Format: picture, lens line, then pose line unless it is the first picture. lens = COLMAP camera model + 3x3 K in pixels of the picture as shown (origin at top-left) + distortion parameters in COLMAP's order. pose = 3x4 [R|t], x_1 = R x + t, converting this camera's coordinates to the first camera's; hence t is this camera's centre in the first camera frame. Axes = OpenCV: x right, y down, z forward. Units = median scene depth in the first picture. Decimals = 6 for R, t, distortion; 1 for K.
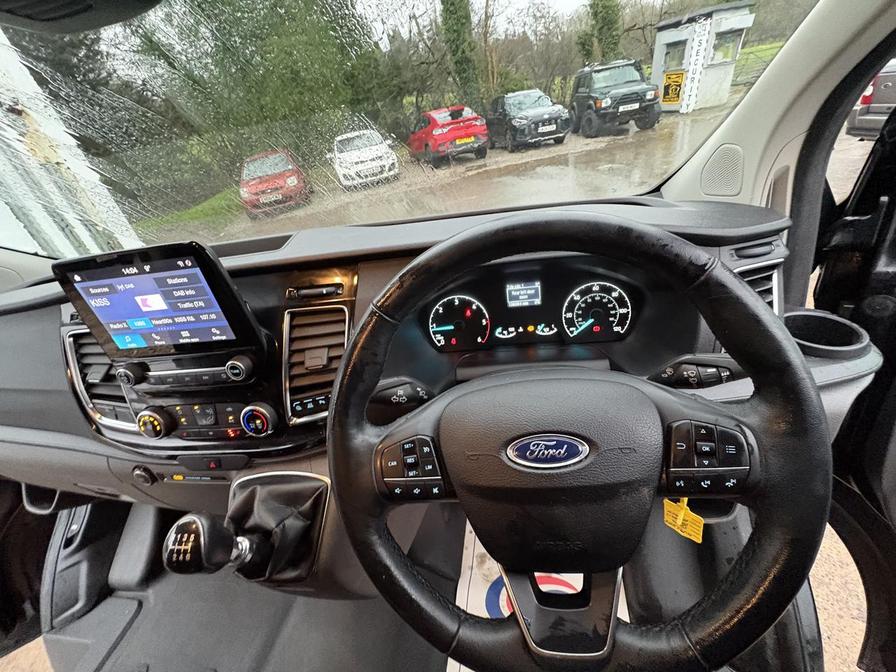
lens RADIAL K [[359.1, 0, 447.7], [0, 359.1, 333.7], [0, 0, 1]] dist [-0.000421, 0.000580]
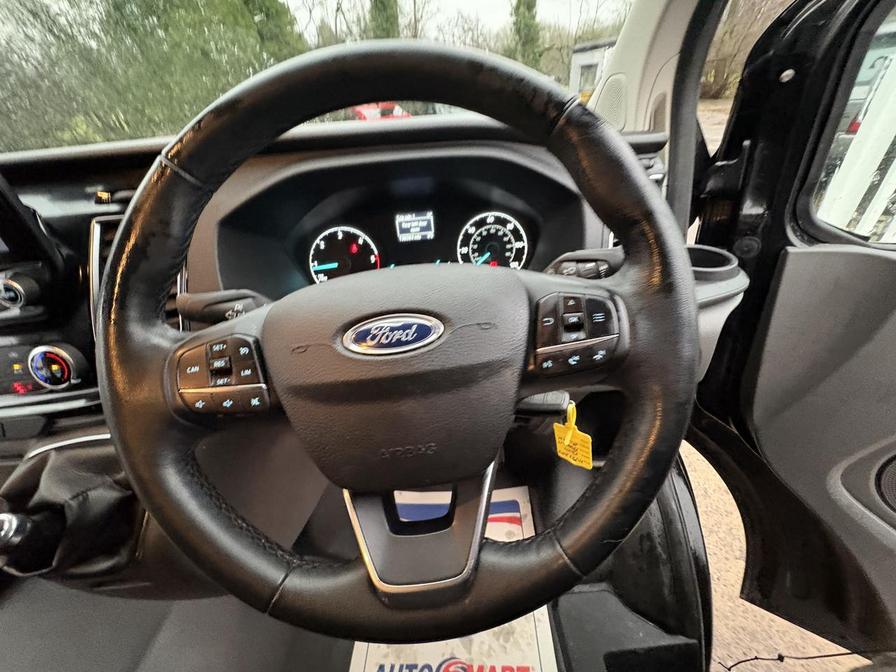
lens RADIAL K [[359.1, 0, 447.7], [0, 359.1, 333.7], [0, 0, 1]] dist [-0.000421, 0.000580]
pose [[0.984694, -0.017937, 0.173364, 0.134981], [0.019813, 0.999762, -0.009098, 0.174842], [-0.173160, 0.012394, 0.984816, 0.102931]]
